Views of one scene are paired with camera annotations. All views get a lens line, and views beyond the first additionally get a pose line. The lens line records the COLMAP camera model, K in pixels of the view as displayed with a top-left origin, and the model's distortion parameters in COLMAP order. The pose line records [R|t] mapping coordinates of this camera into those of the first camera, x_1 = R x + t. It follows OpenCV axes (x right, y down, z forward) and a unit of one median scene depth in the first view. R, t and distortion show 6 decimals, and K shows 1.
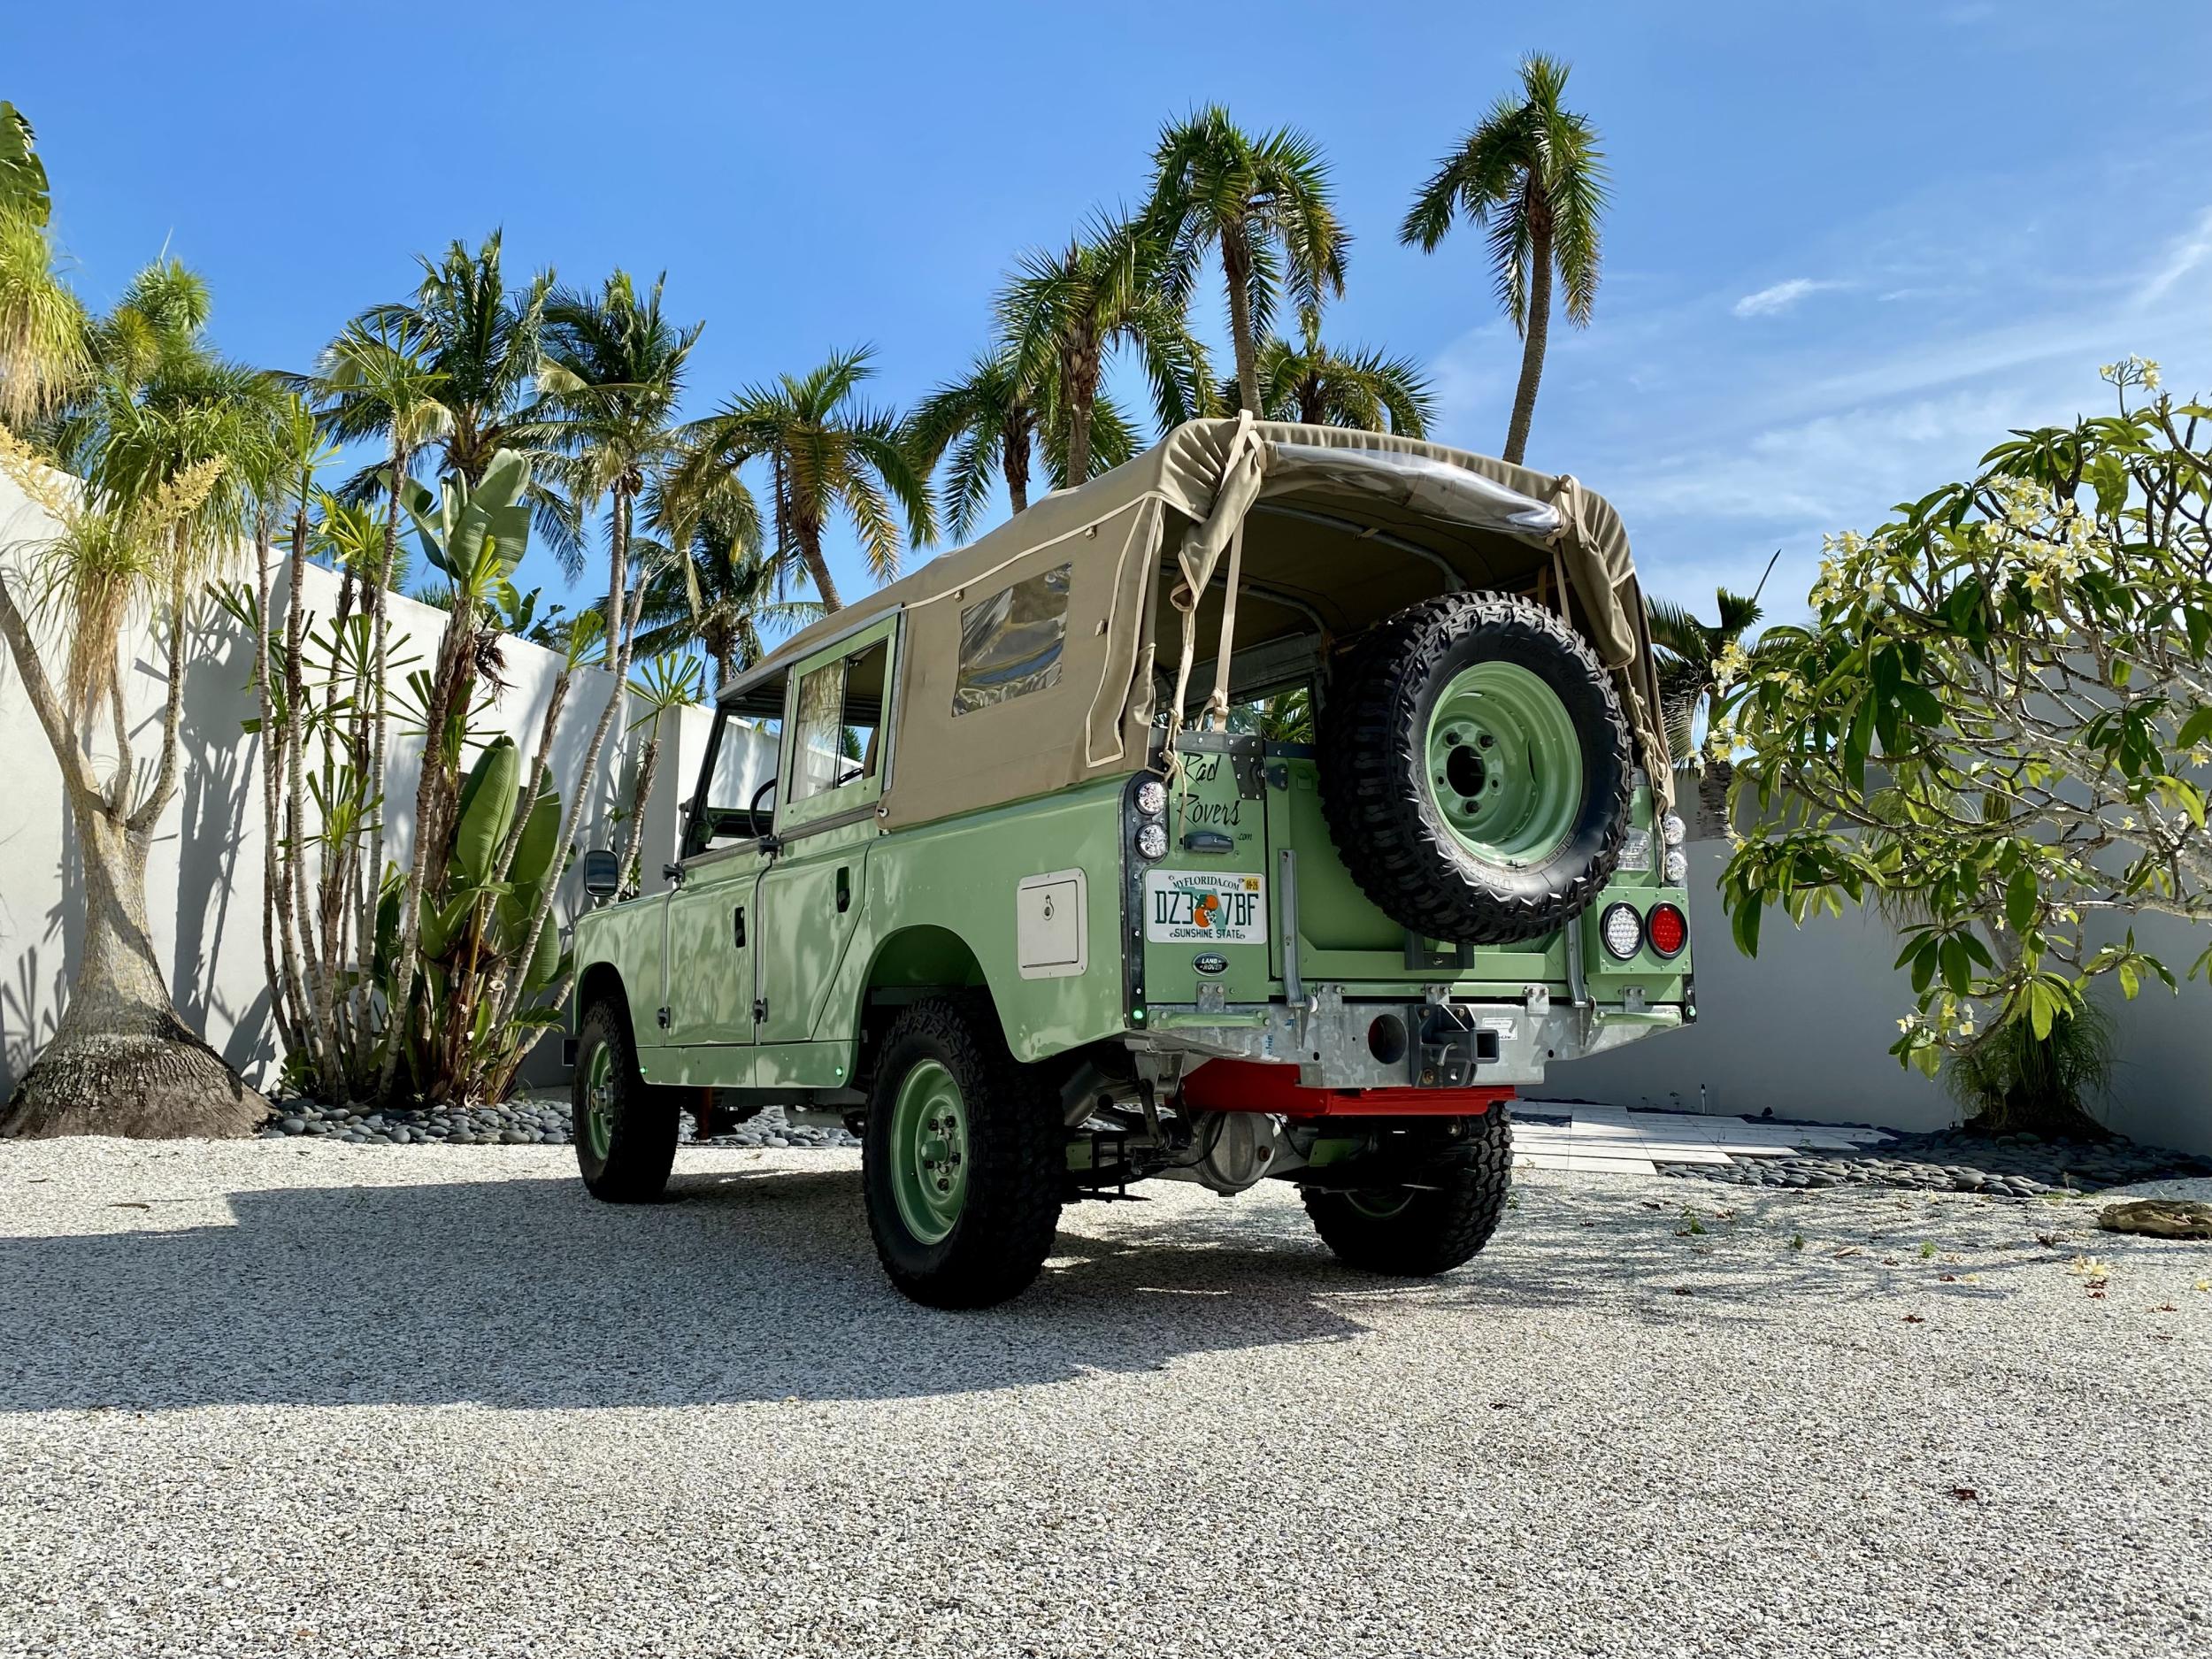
lens RADIAL K [[1863.8, 0, 1081.3], [0, 1863.8, 837.6], [0, 0, 1]] dist [0.051683, -0.067117]
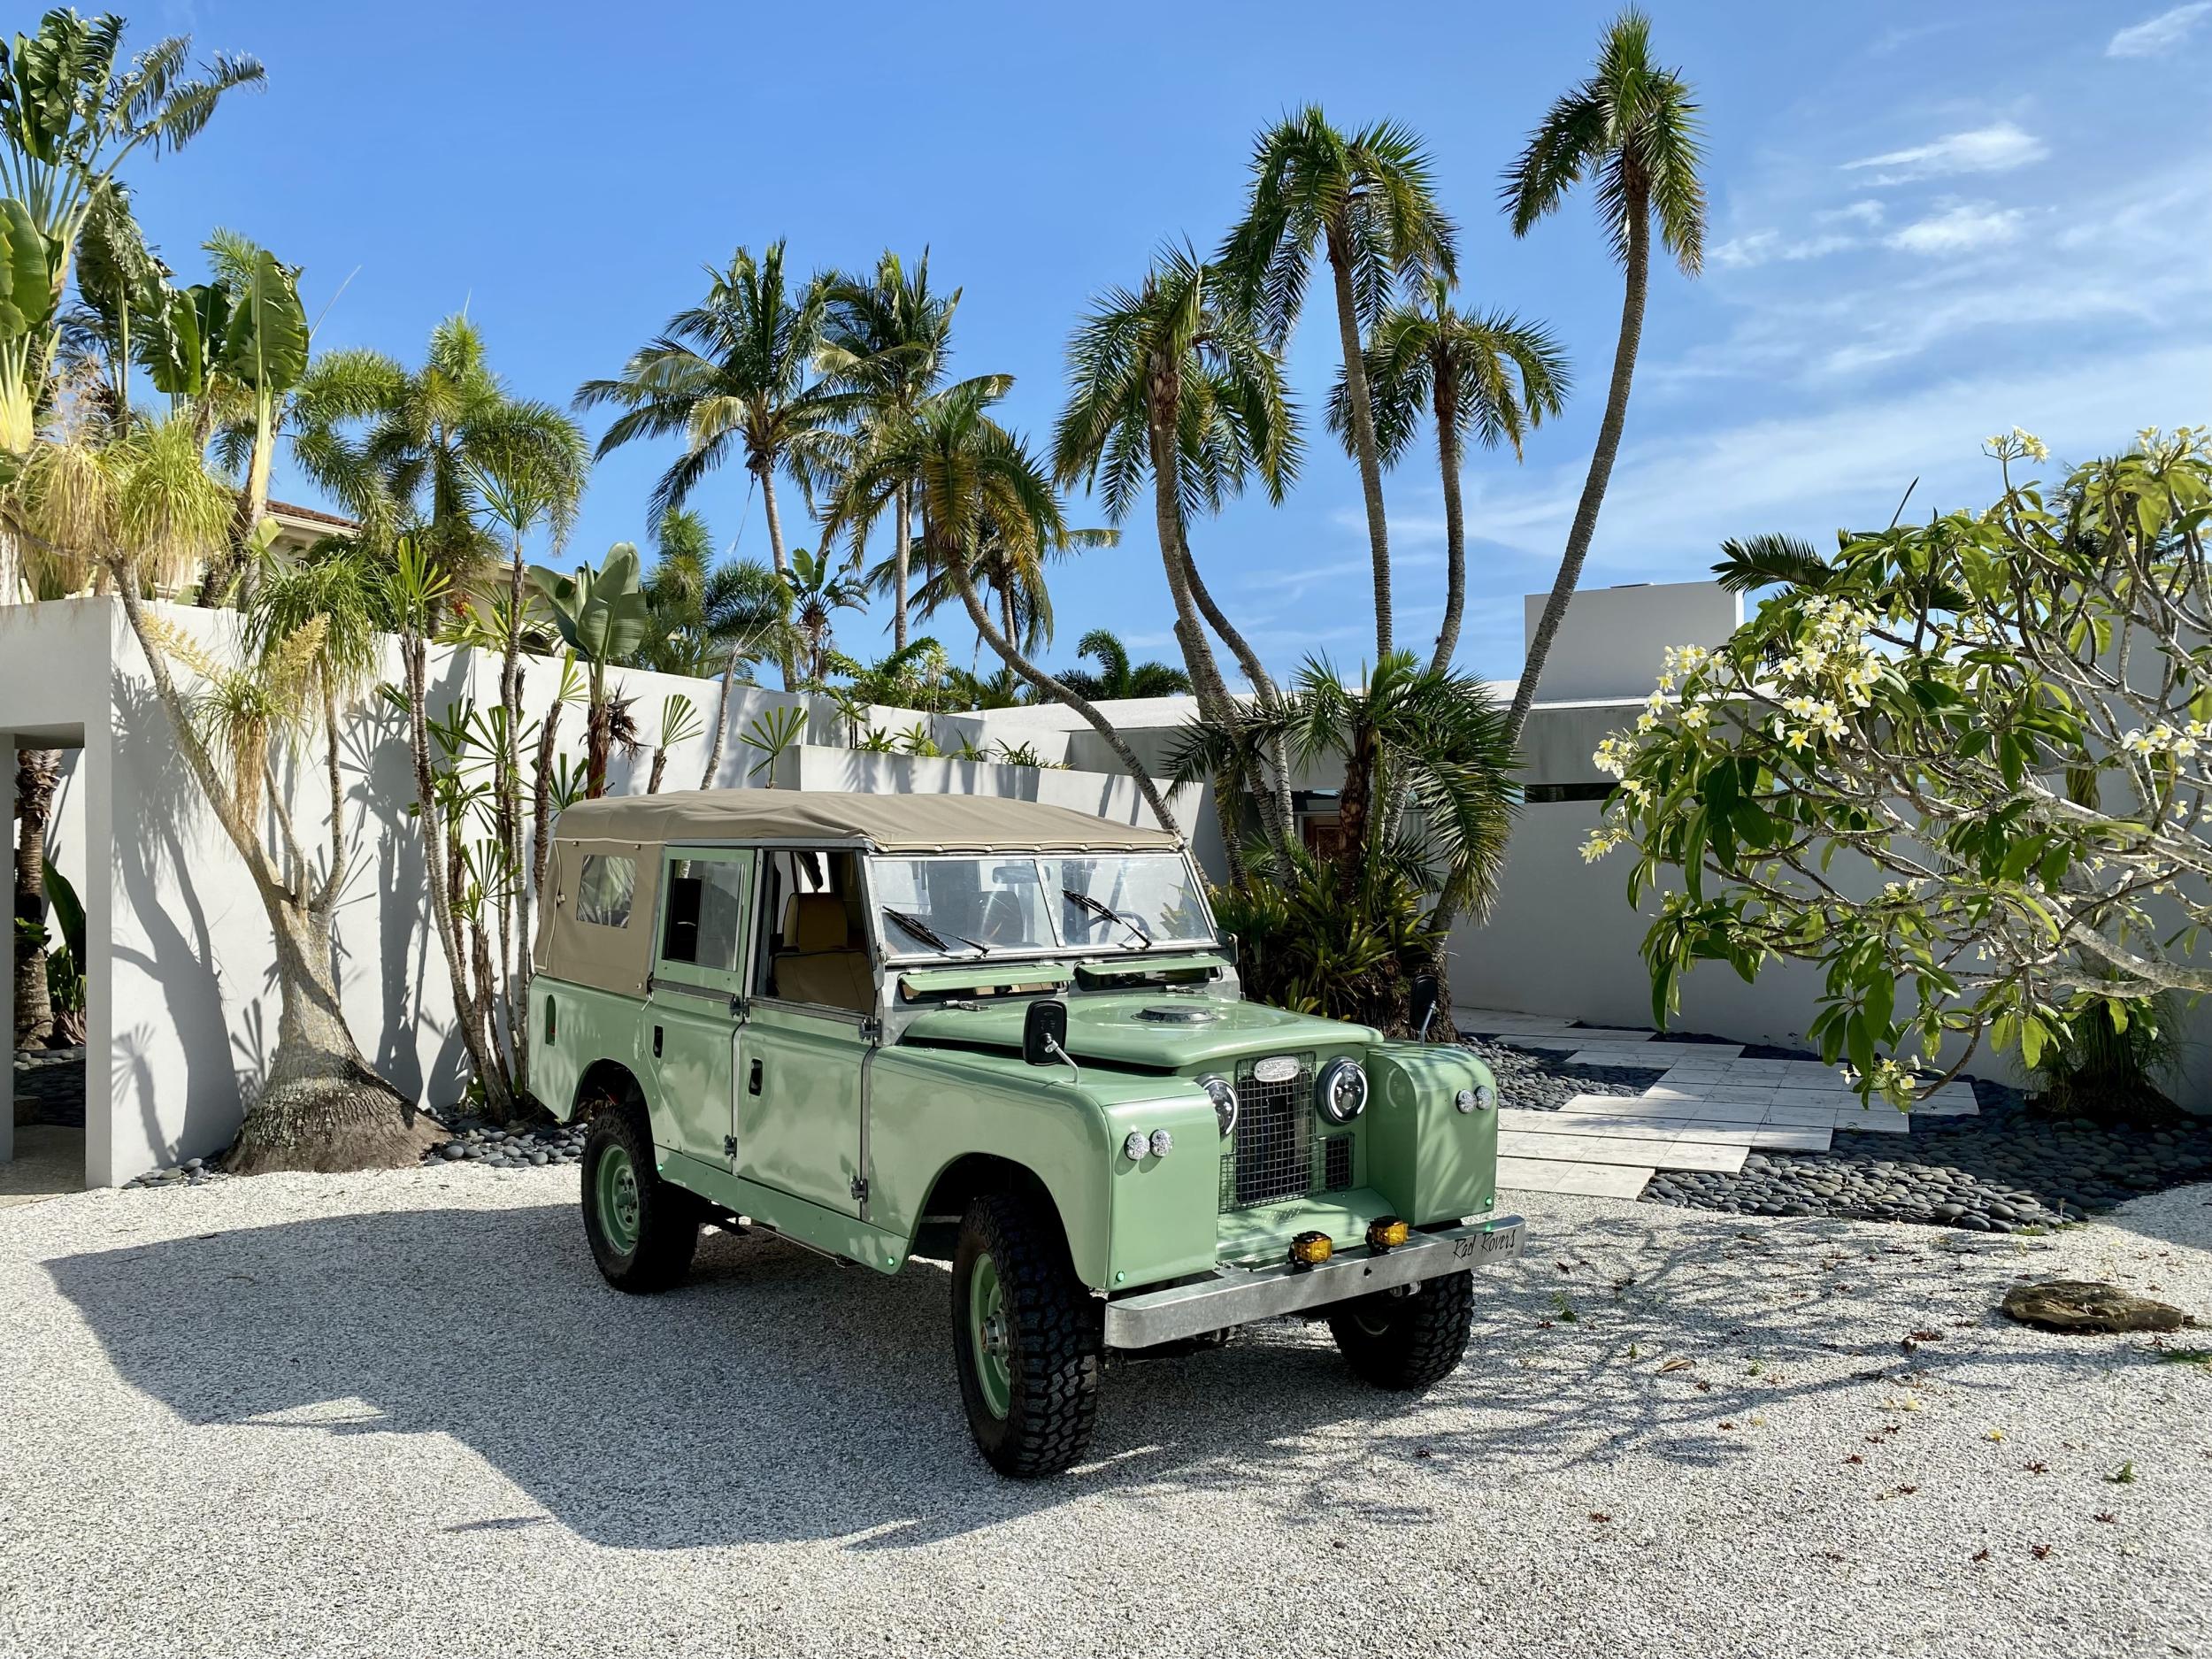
lens RADIAL K [[1687.3, 0, 1055.3], [0, 1687.3, 827.3], [0, 0, 1]] dist [0.029203, -0.031515]
pose [[0.979294, -0.041967, -0.198046, 0.189164], [0.055975, 0.996270, 0.065666, -0.108099], [0.194552, -0.075392, 0.977991, 0.032053]]
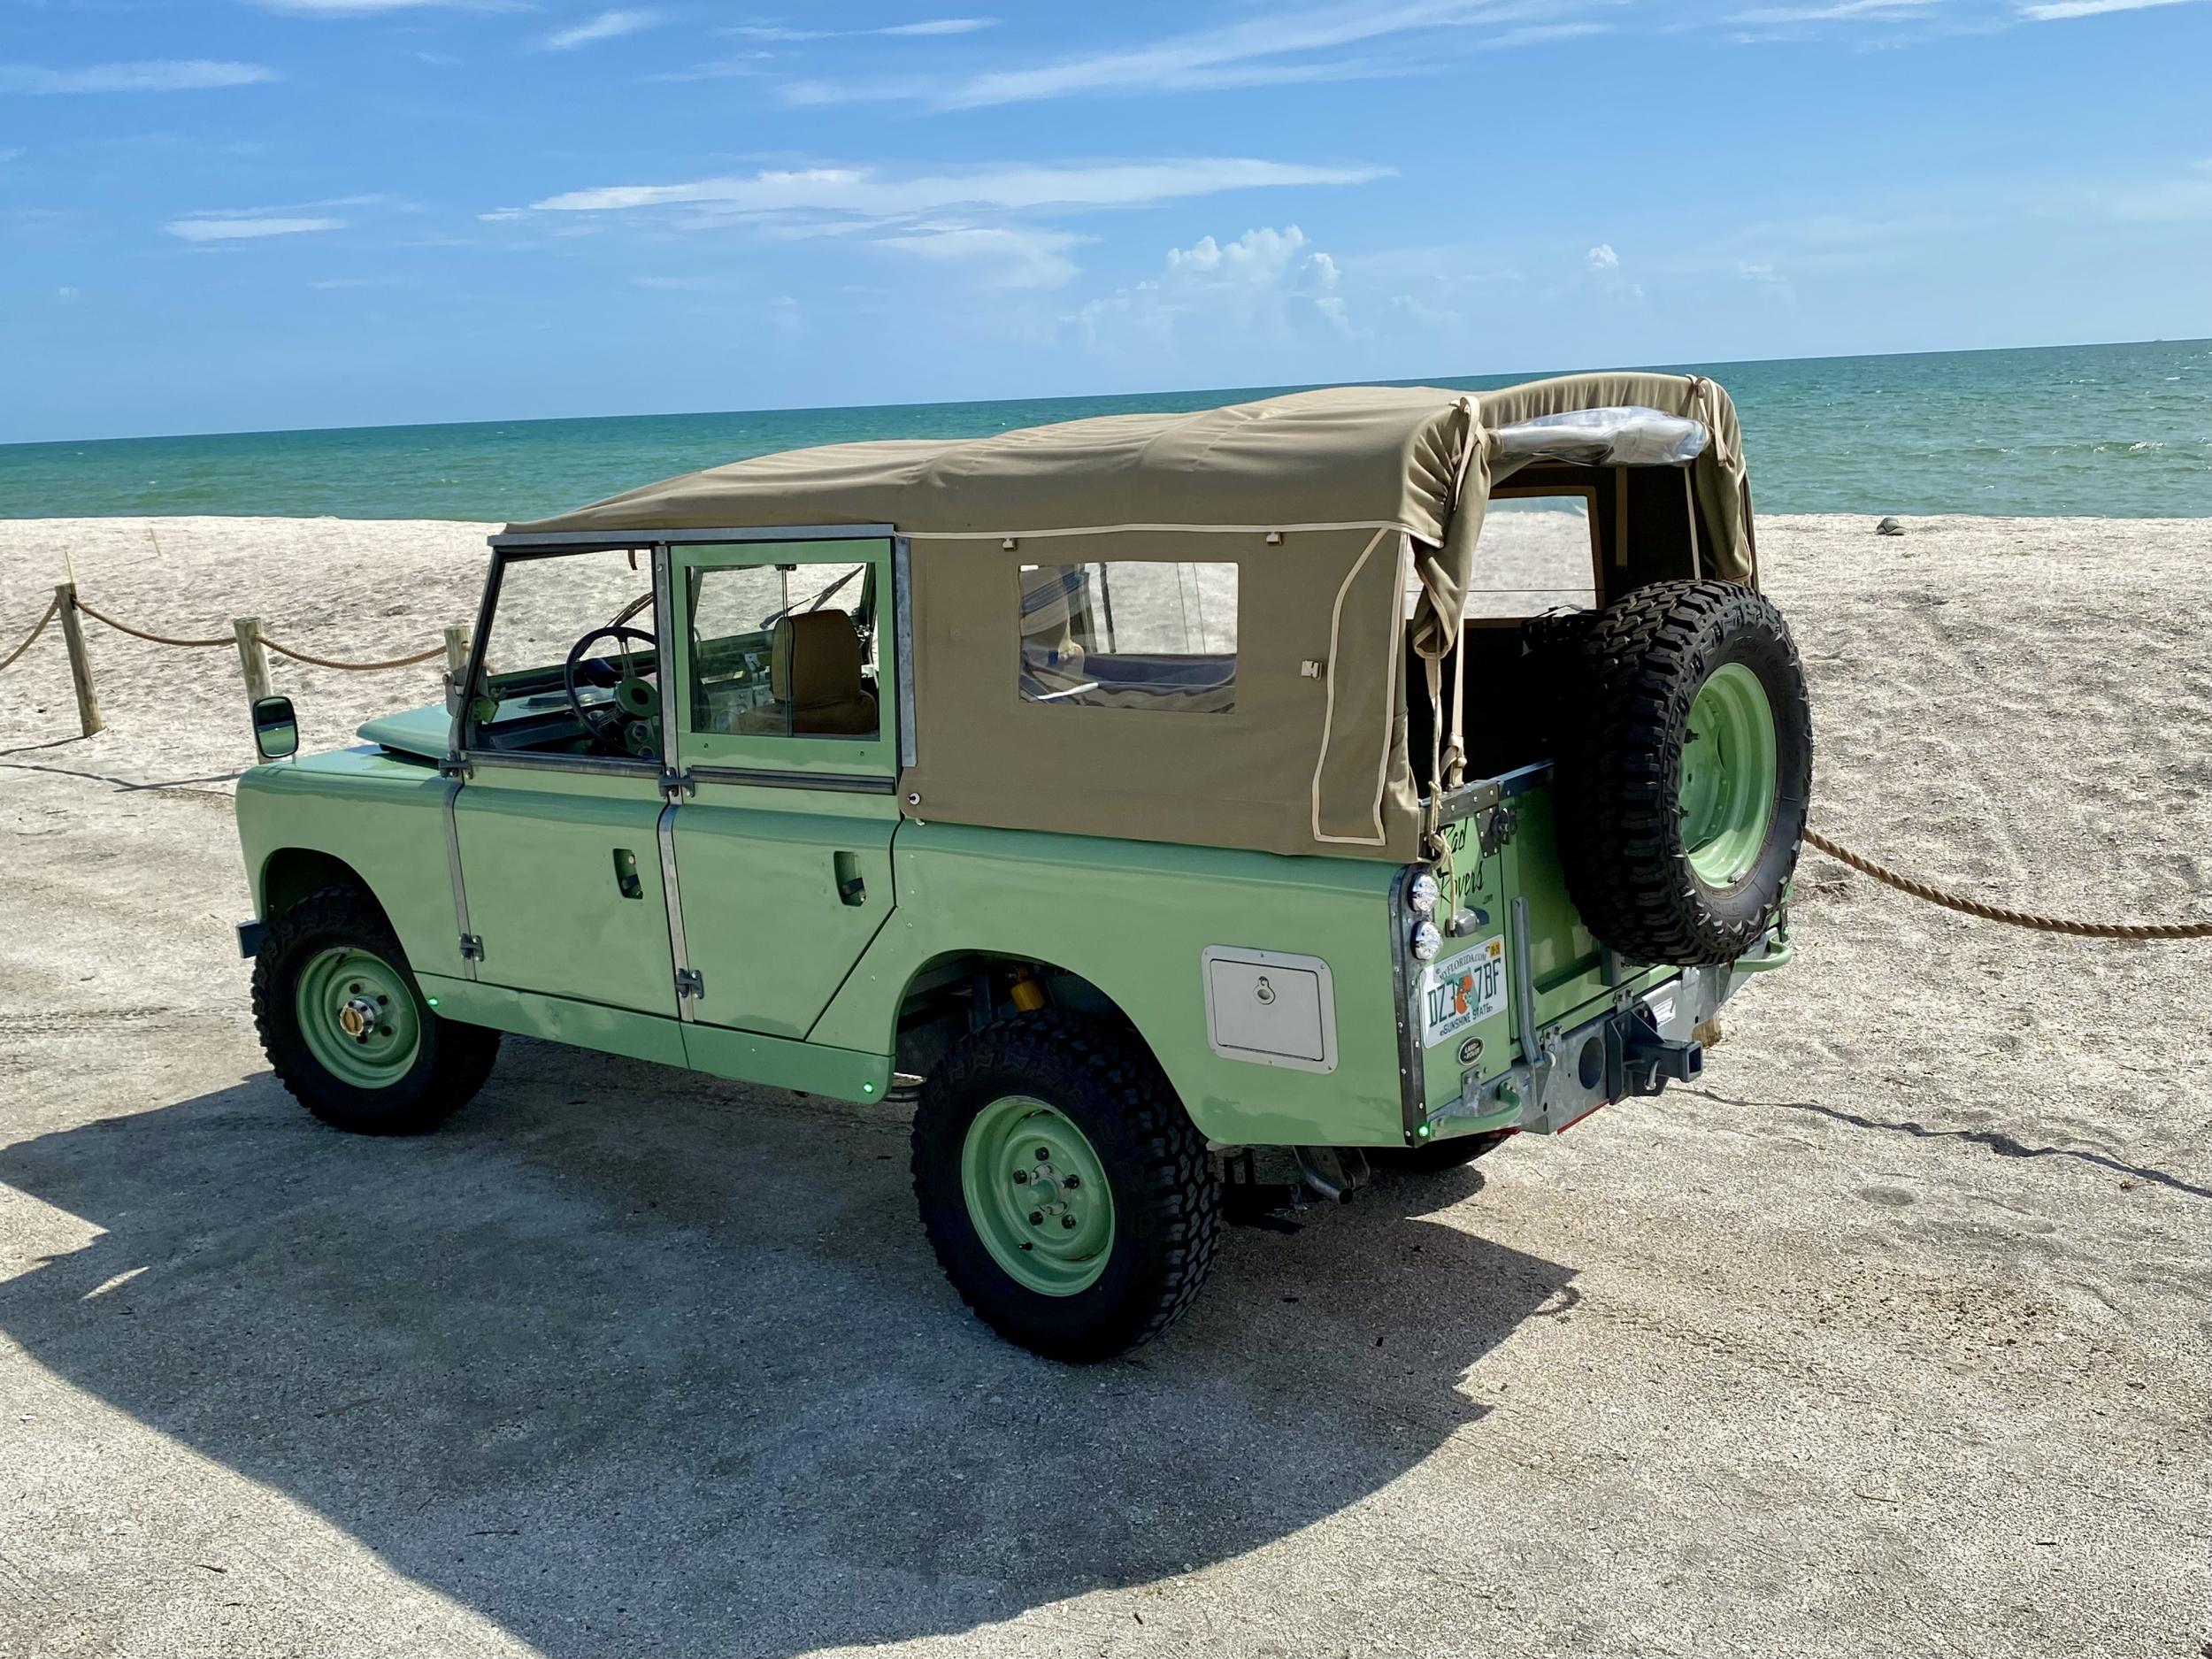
lens RADIAL K [[2185.0, 0, 1097.1], [0, 2185.0, 828.3], [0, 0, 1]] dist [0.164913, -0.447341]
pose [[0.941460, -0.128171, 0.311809, -0.191049], [0.035401, 0.957381, 0.286649, -0.158049], [-0.335261, -0.258830, 0.905874, 0.052234]]
